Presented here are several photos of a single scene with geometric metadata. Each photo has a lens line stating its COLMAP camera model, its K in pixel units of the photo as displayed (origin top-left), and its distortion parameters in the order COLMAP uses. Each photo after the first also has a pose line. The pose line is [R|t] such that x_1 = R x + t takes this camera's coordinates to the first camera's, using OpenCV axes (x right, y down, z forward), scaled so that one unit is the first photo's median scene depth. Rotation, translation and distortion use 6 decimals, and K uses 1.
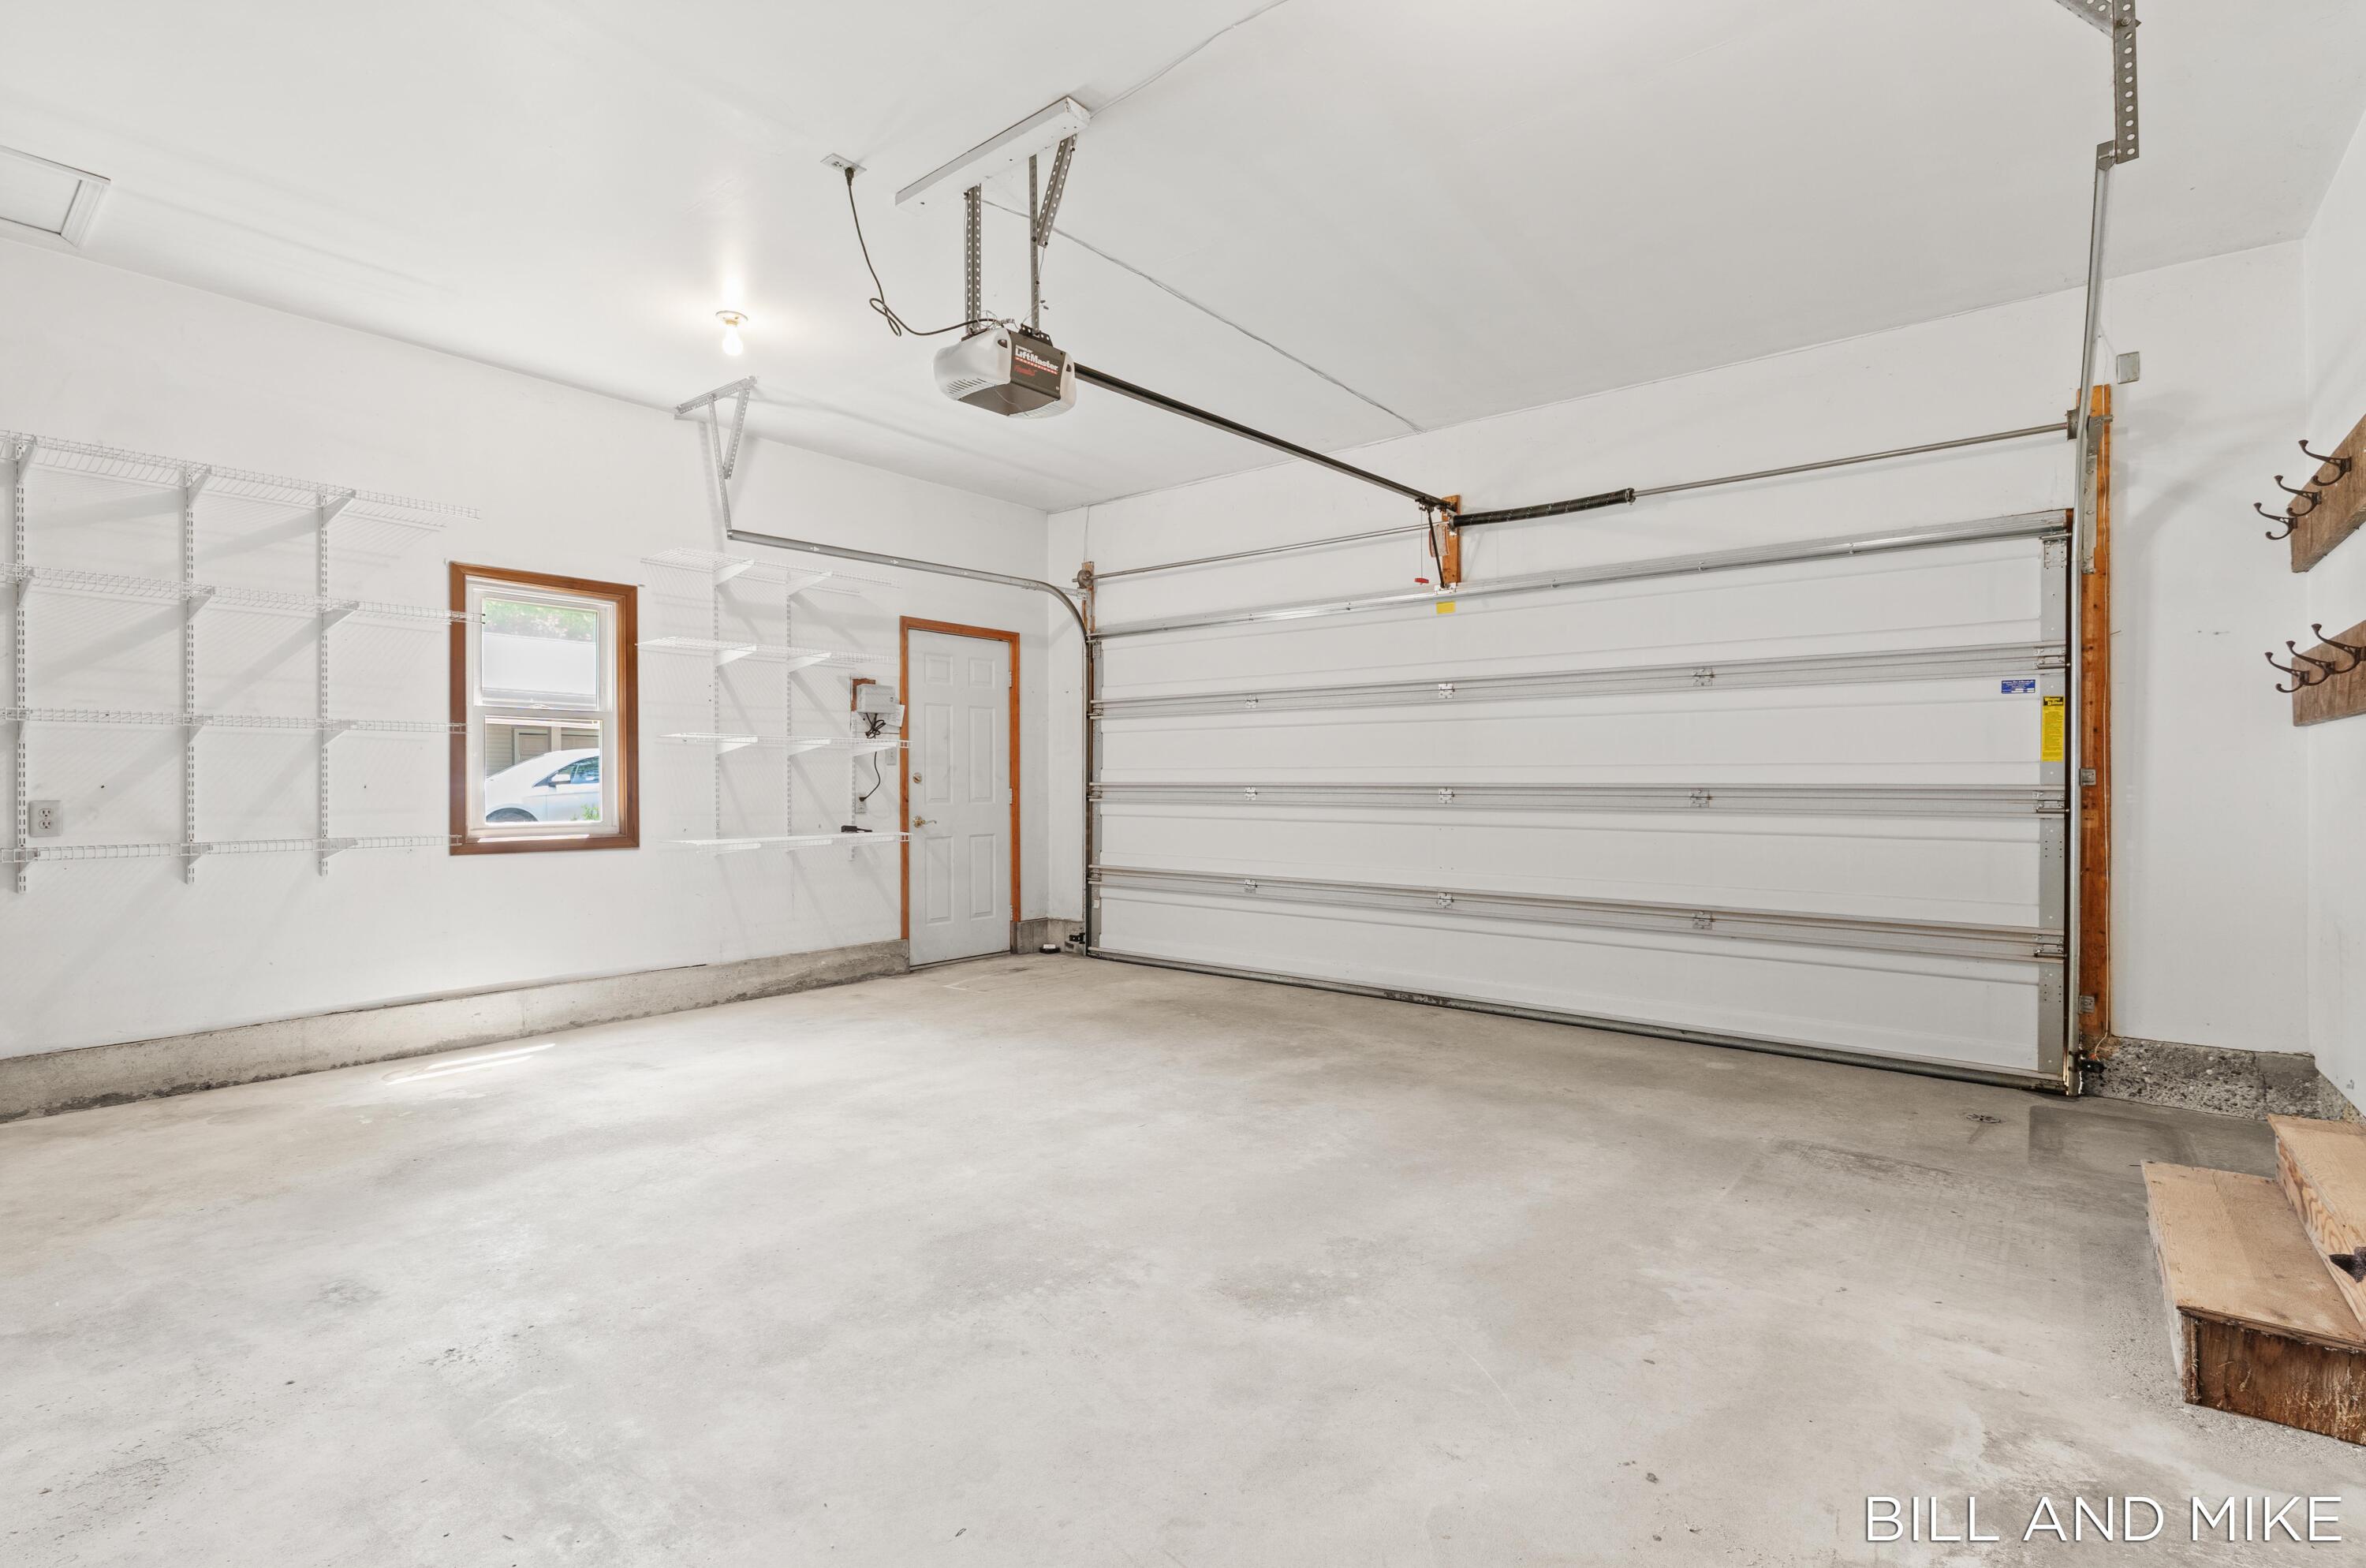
lens RADIAL K [[1074.1, 0, 1181.9], [0, 1074.1, 778.2], [0, 0, 1]] dist [-0.012924, 0.004374]
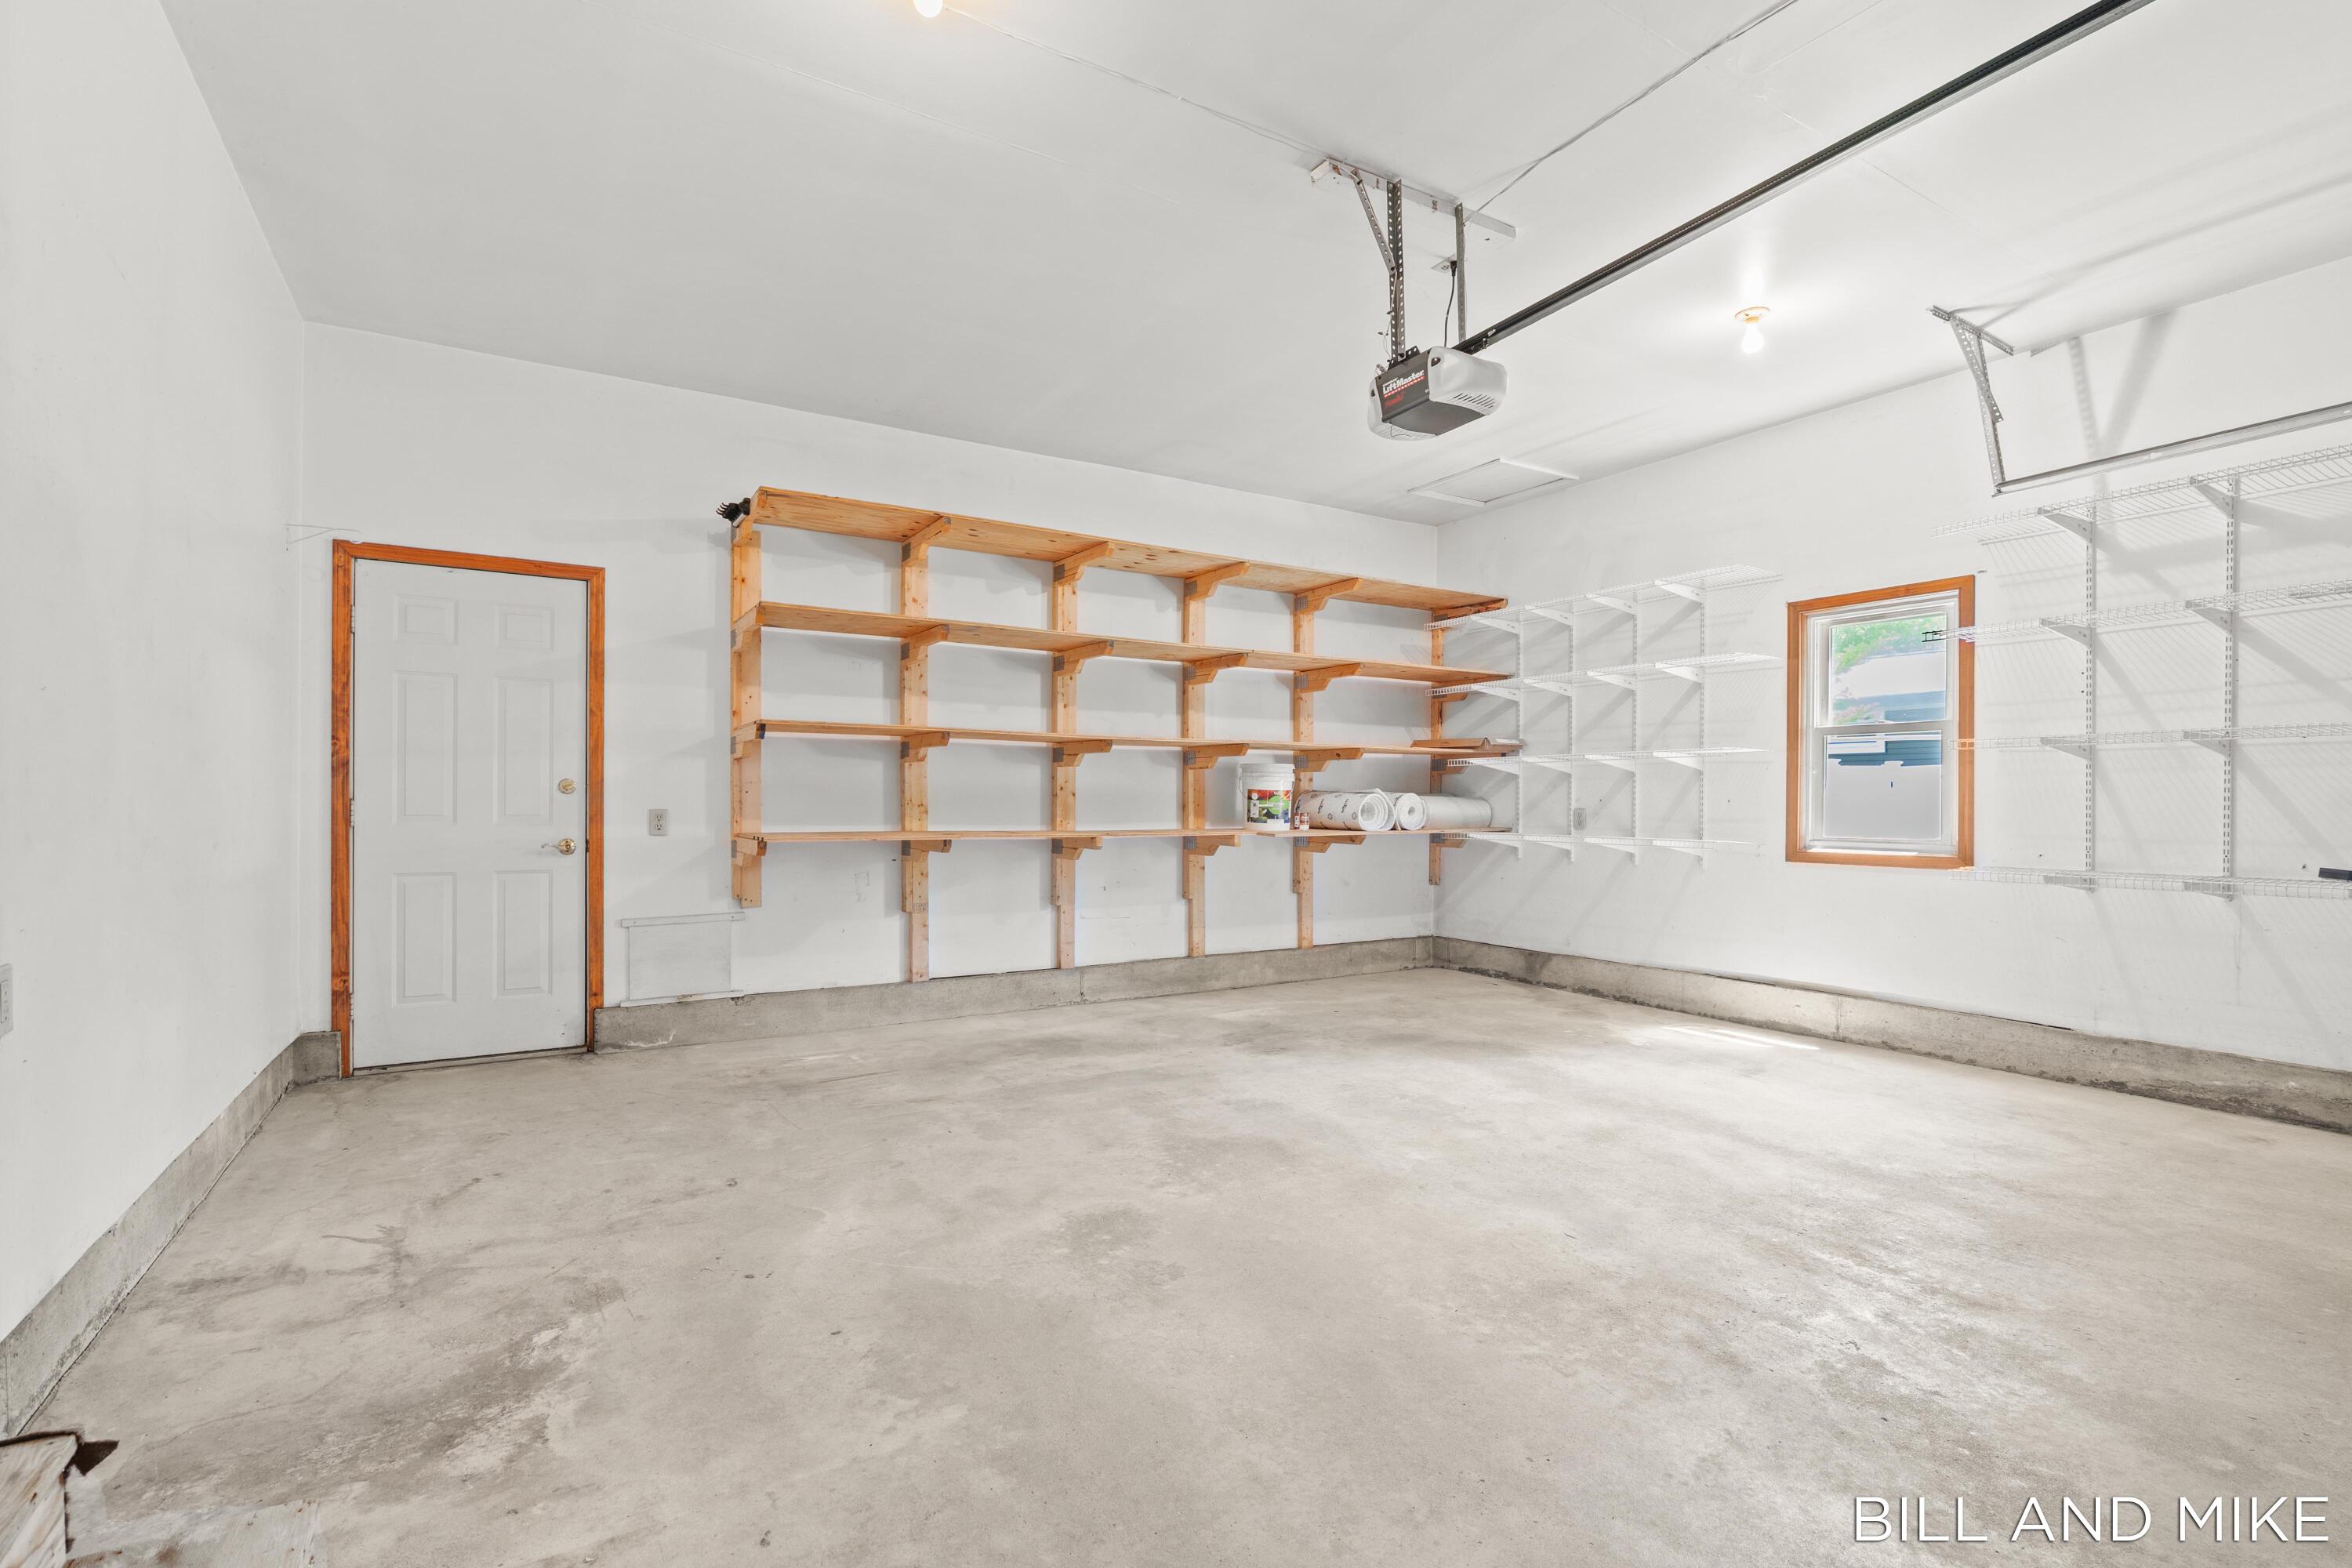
lens RADIAL K [[1067.7, 0, 1173.8], [0, 1067.7, 800.9], [0, 0, 1]] dist [-0.012924, 0.004374]
pose [[-0.331306, -0.000332, -0.943523, 0.905734], [0.001522, 0.999998, -0.000886, 0.011449], [0.943522, -0.001729, -0.331305, 1.139738]]
